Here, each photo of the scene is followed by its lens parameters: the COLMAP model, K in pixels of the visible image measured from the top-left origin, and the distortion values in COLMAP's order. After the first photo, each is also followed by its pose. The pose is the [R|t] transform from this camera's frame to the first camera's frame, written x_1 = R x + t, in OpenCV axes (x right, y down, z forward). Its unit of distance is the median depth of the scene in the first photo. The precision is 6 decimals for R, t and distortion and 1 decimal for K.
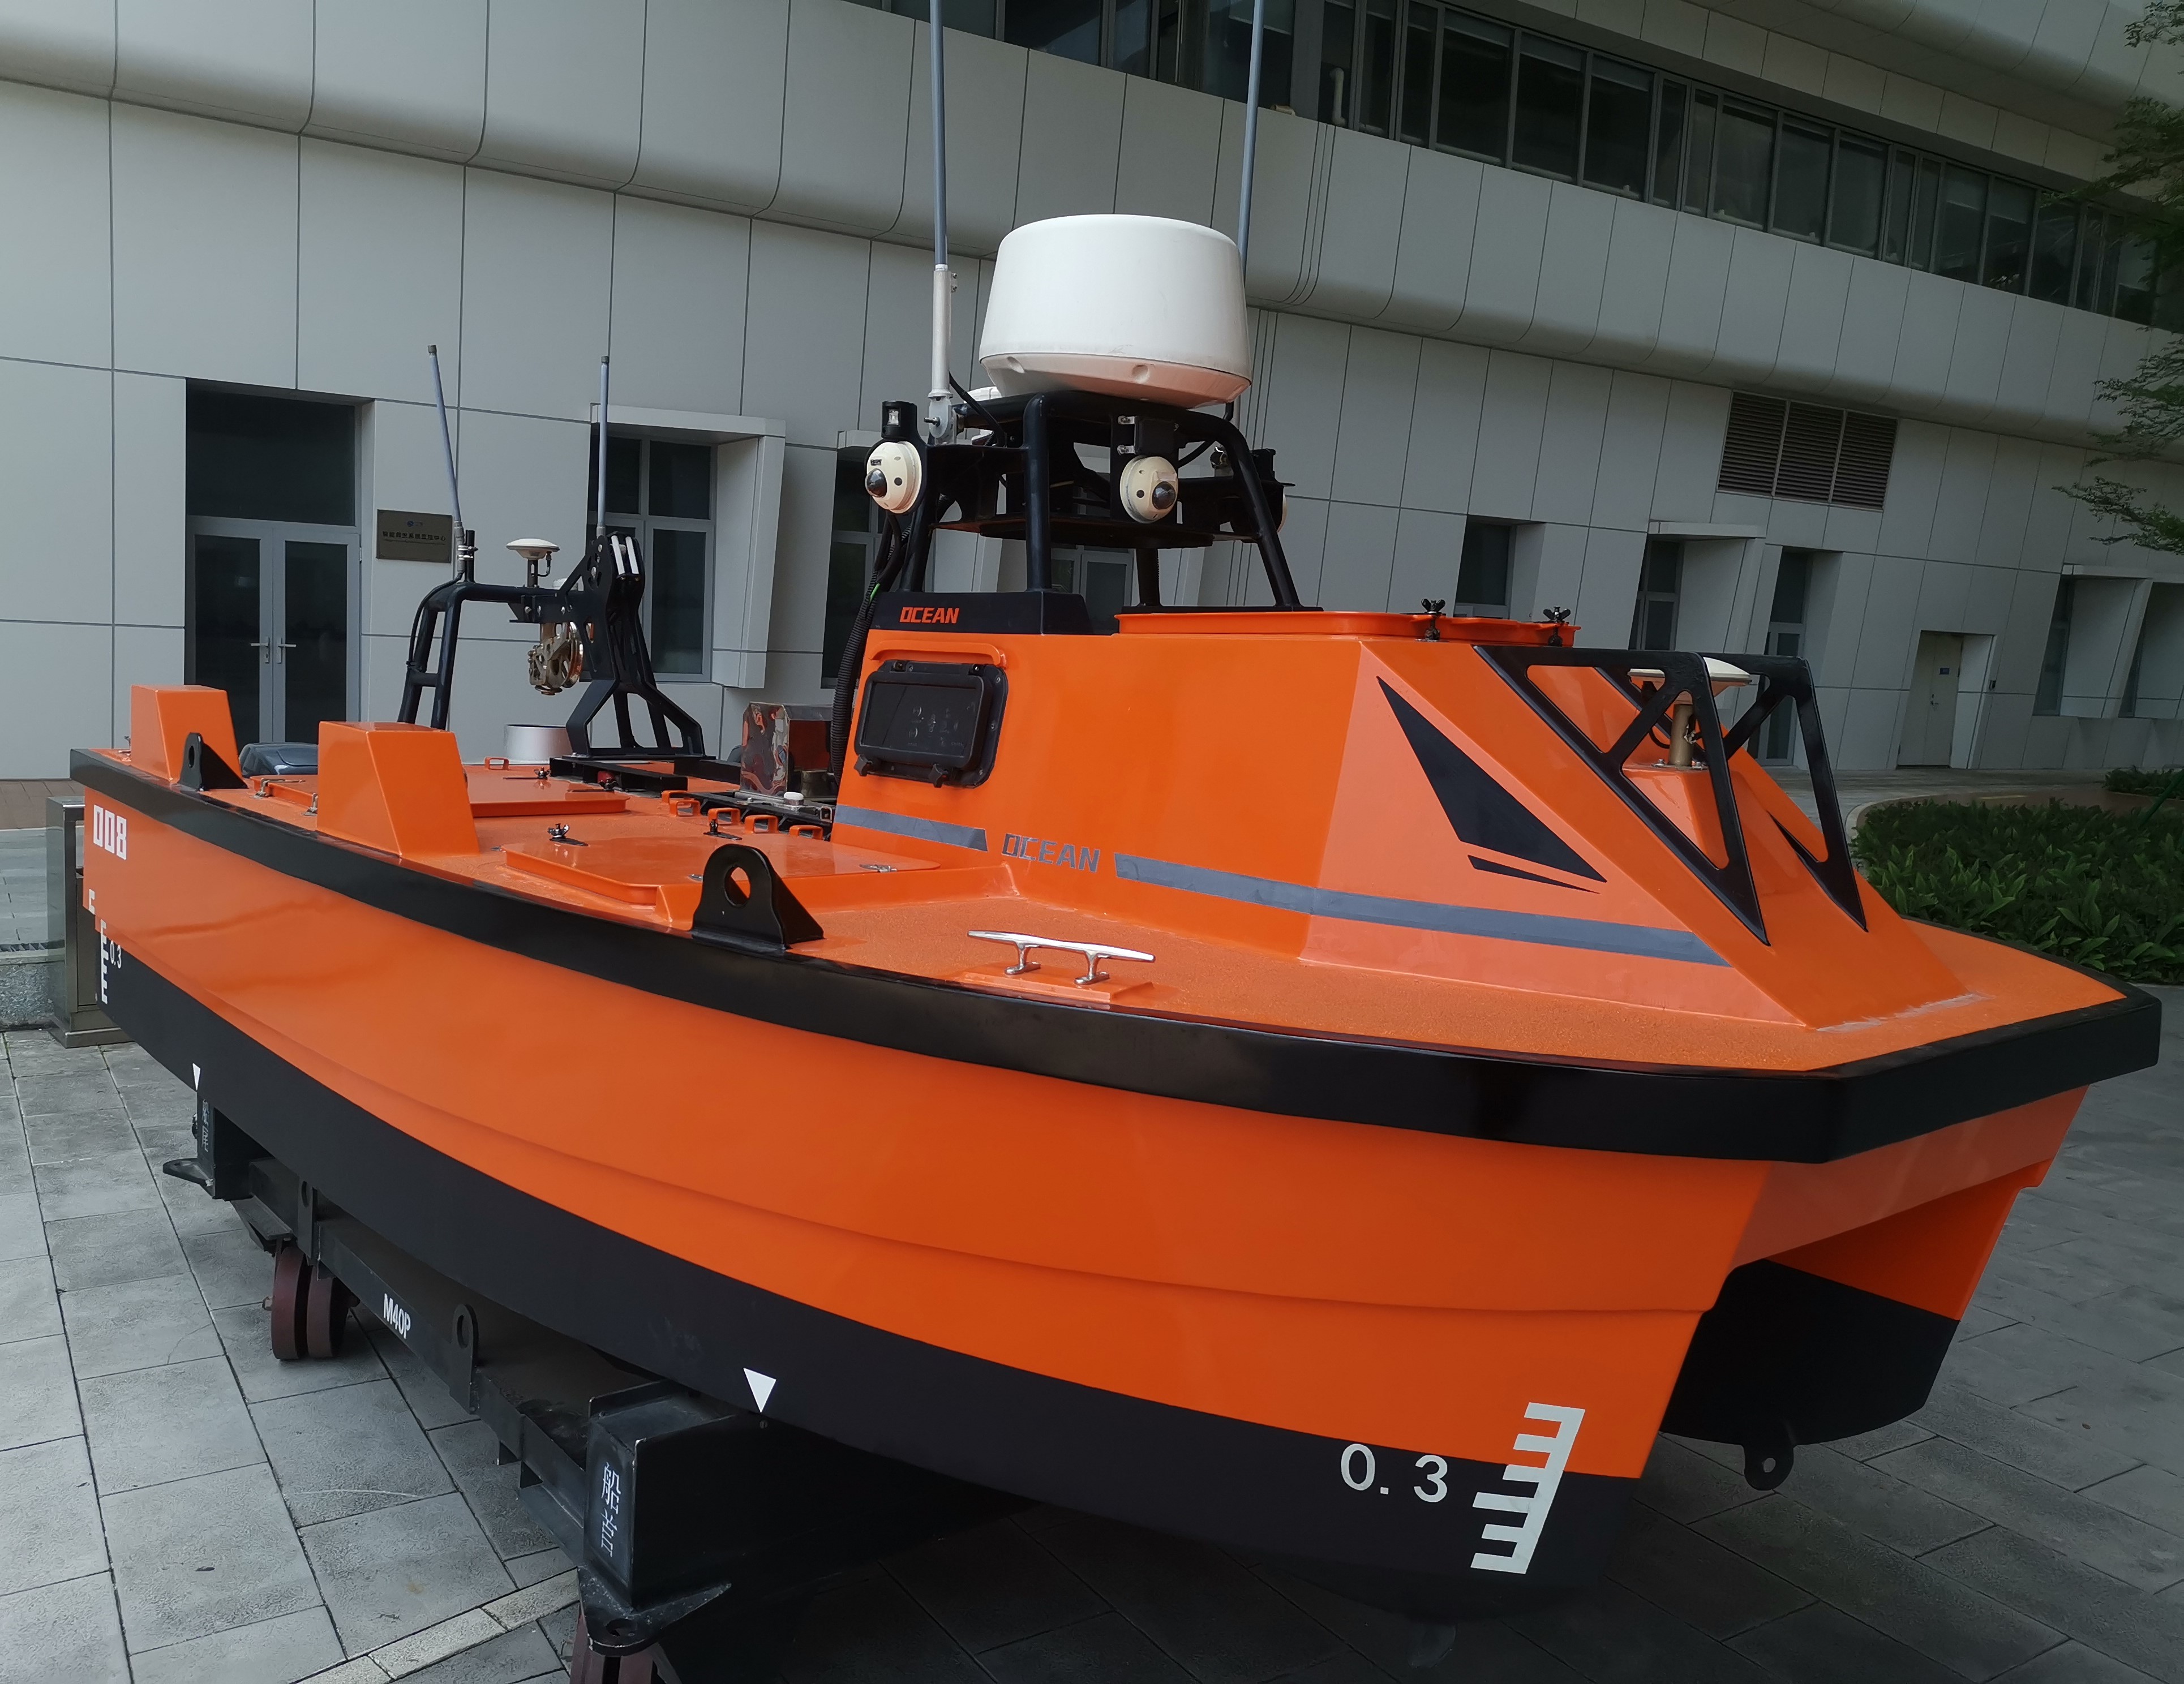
lens RADIAL K [[2010.8, 0, 1092.0], [0, 2010.8, 842.0], [0, 0, 1]] dist [0.031287, 0.005008]
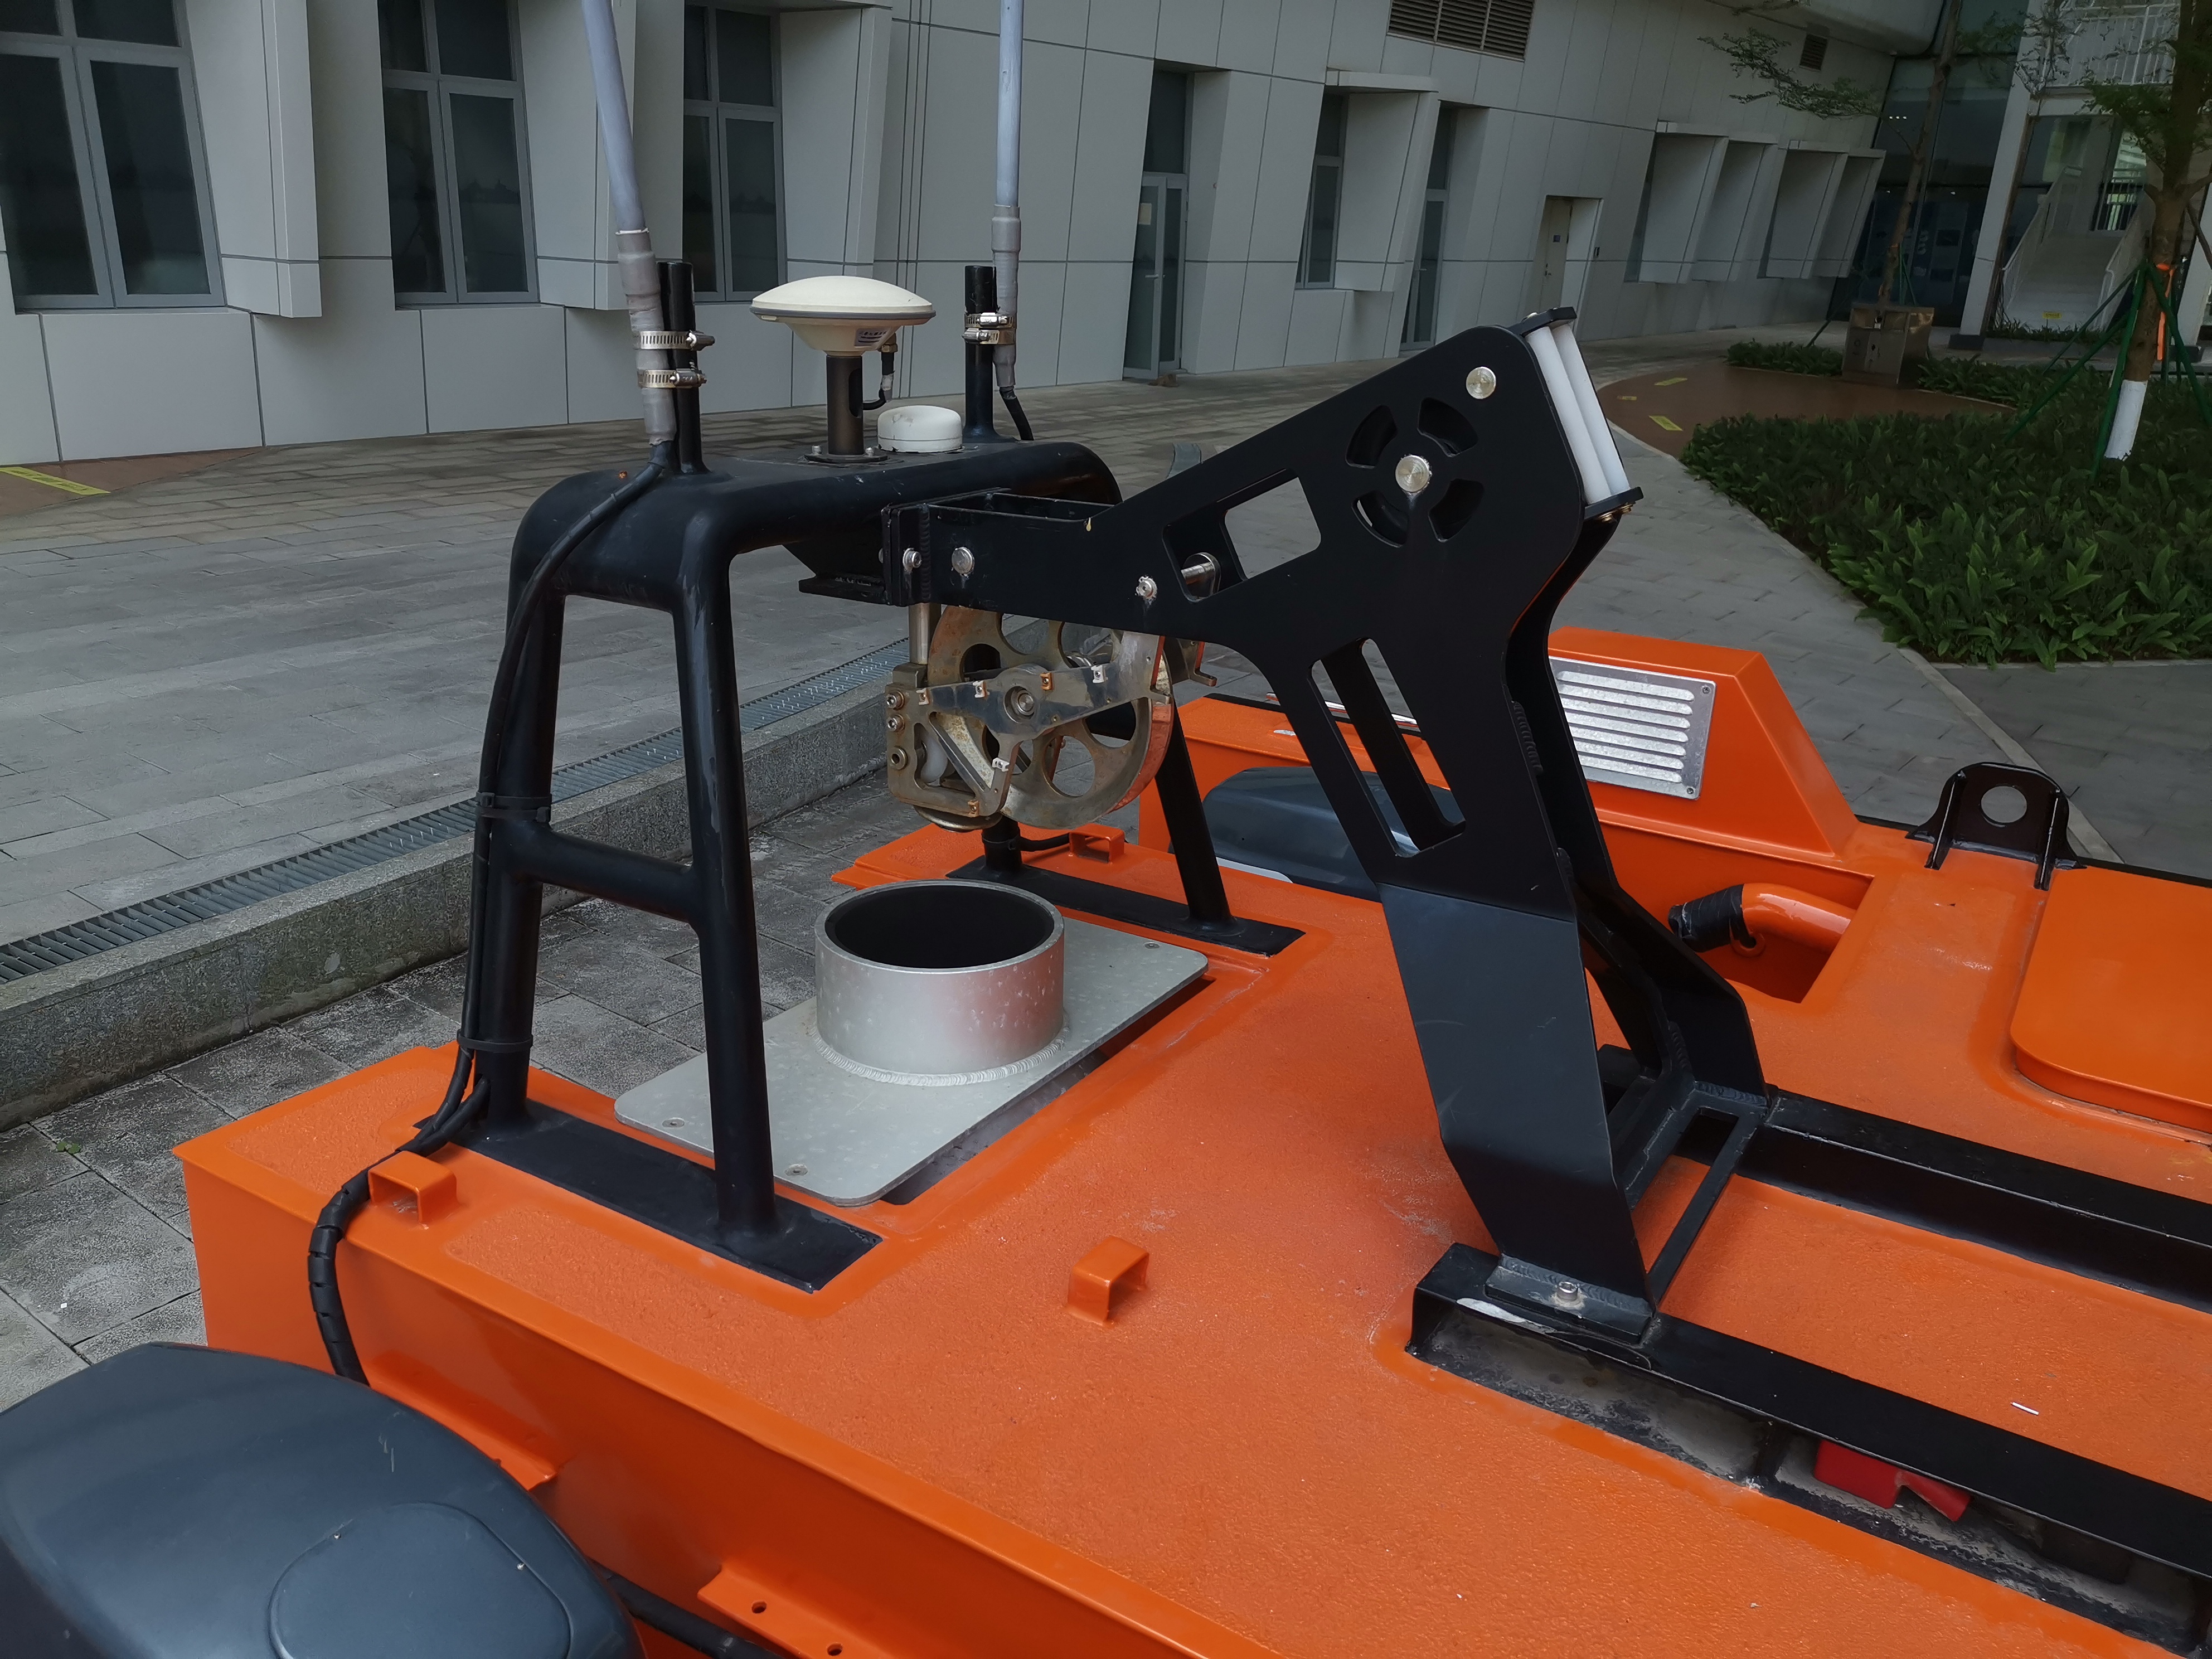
lens RADIAL K [[1738.9, 0, 1106.0], [0, 1738.9, 829.5], [0, 0, 1]] dist [0.008728, 0.031610]
pose [[0.930581, -0.133972, 0.340692, -0.136156], [0.039023, 0.961631, 0.271558, -0.057173], [-0.364001, -0.239411, 0.900103, 0.302935]]
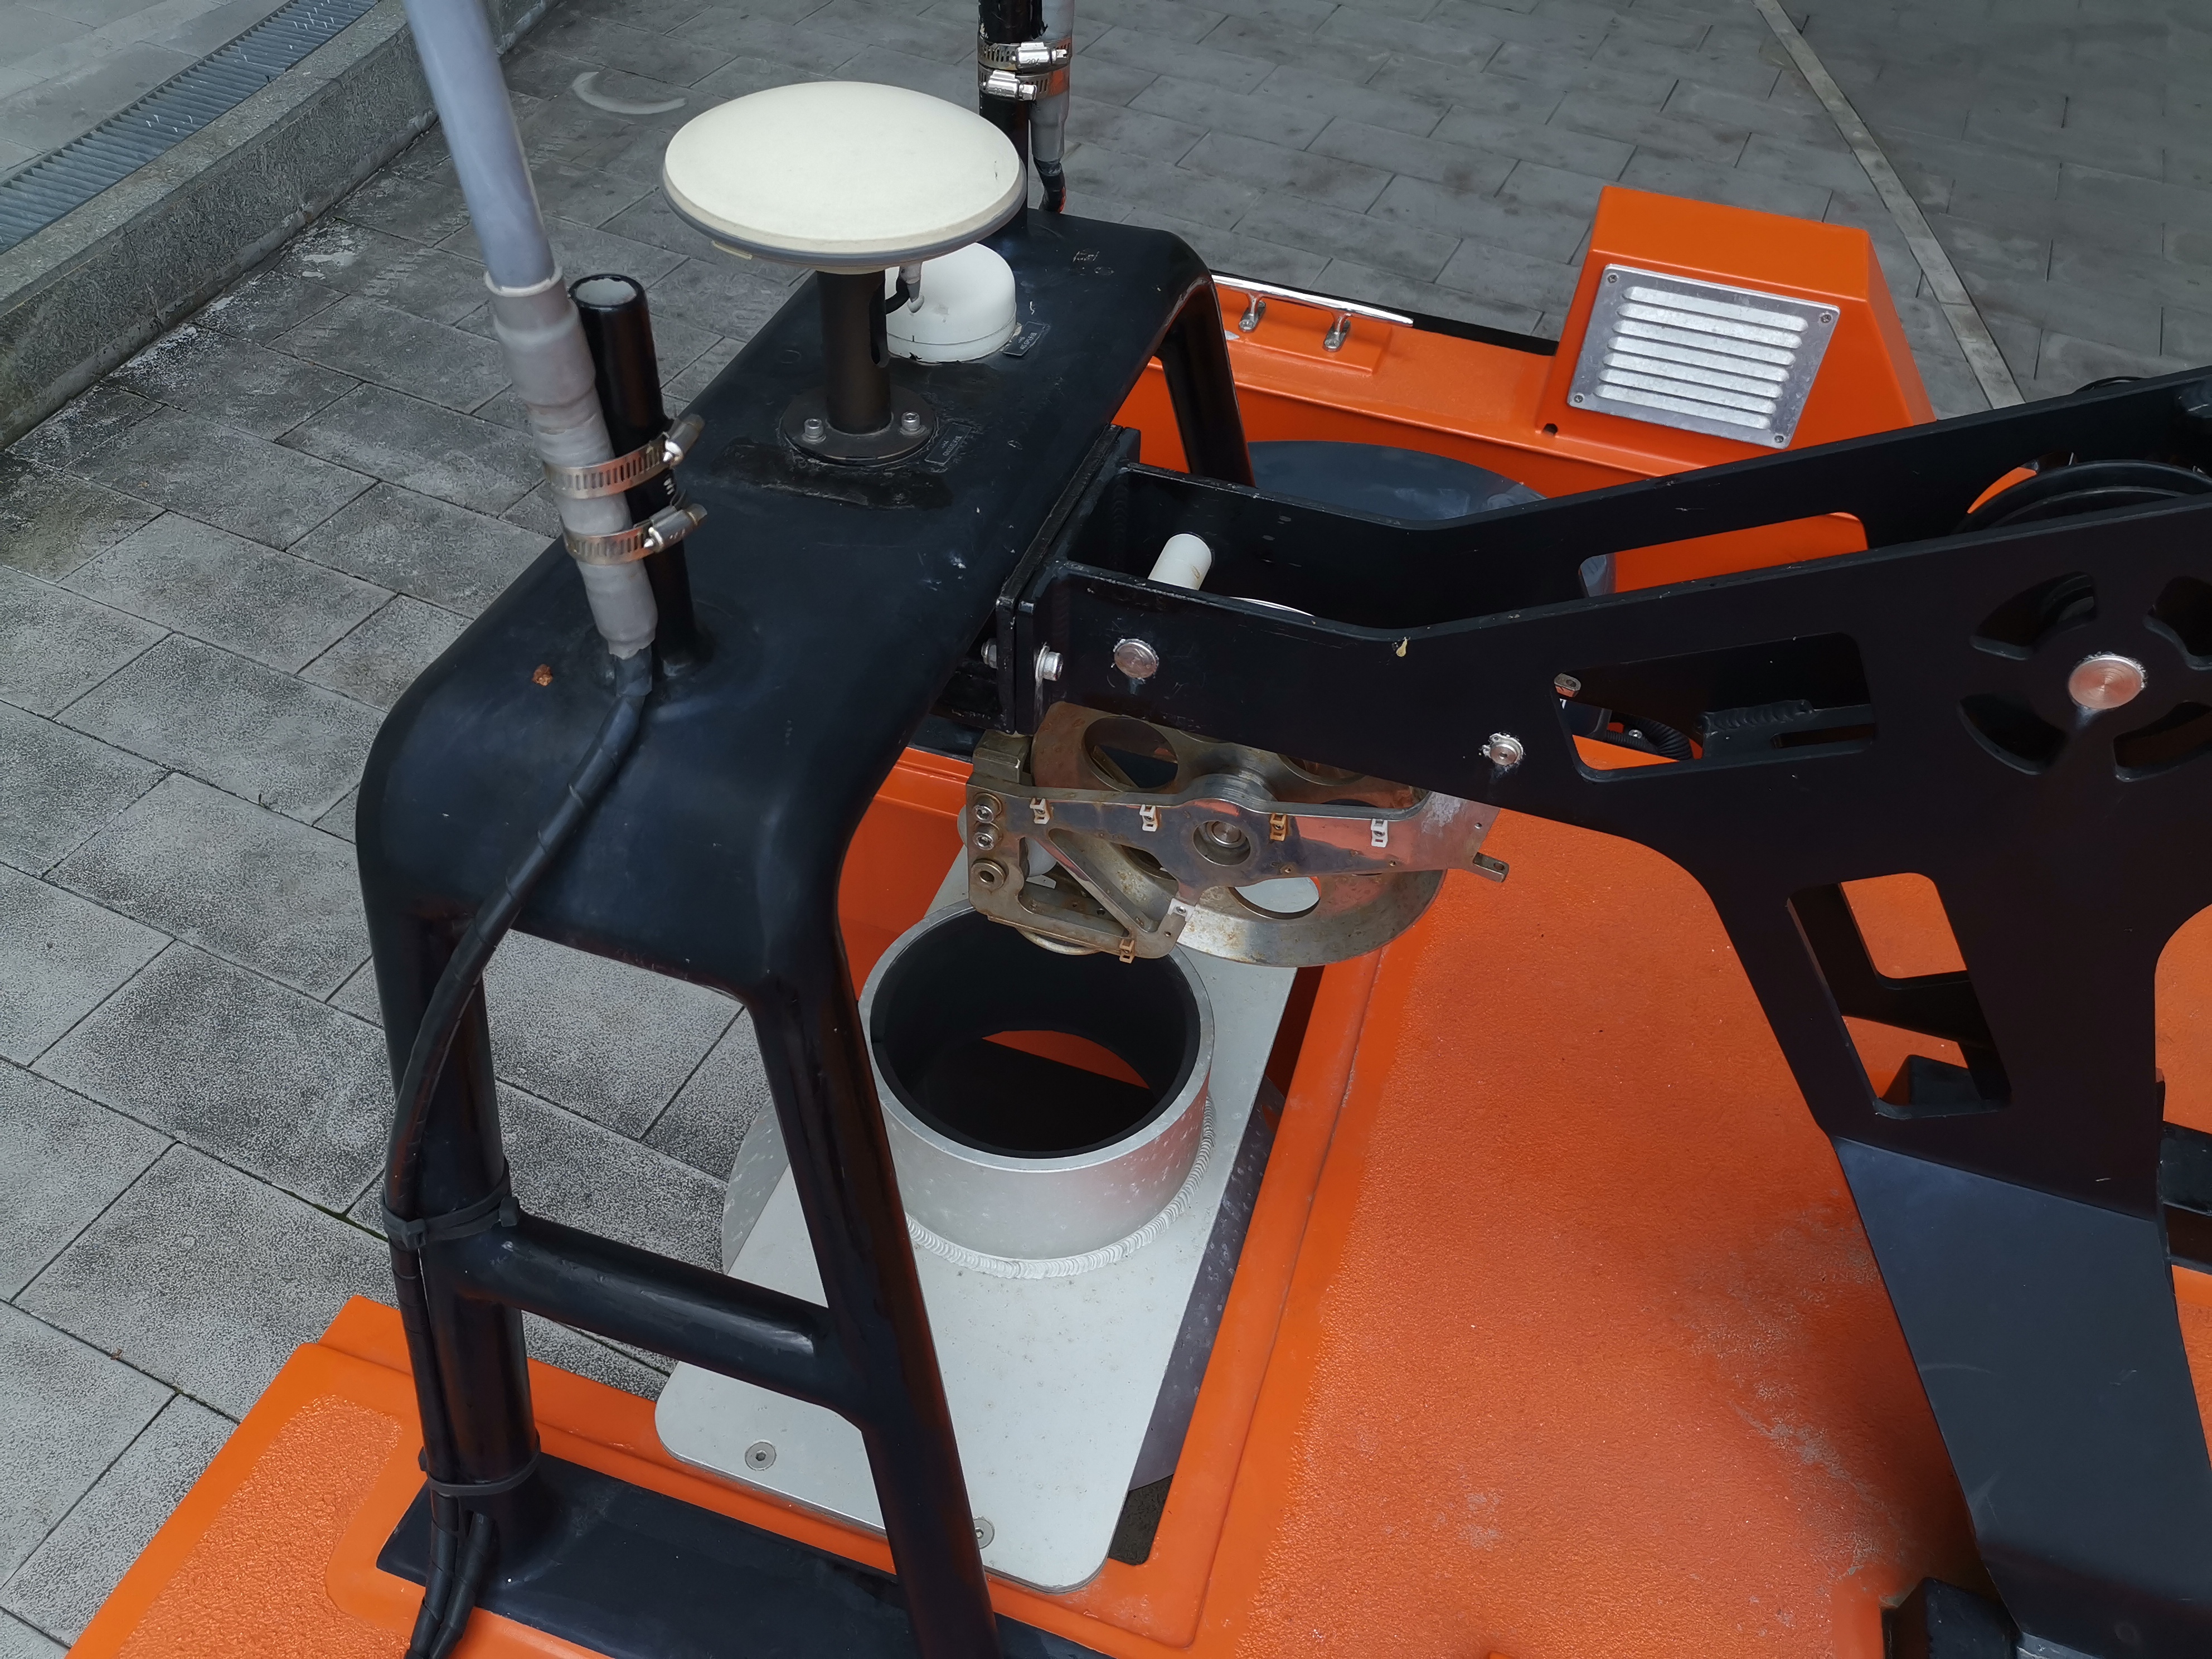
lens RADIAL K [[1738.9, 0, 1106.0], [0, 1738.9, 829.5], [0, 0, 1]] dist [0.008728, 0.031610]
pose [[0.816606, -0.404921, 0.411331, -0.134580], [0.027870, 0.739468, 0.672614, -0.079377], [-0.576522, -0.537797, 0.615139, 0.360363]]
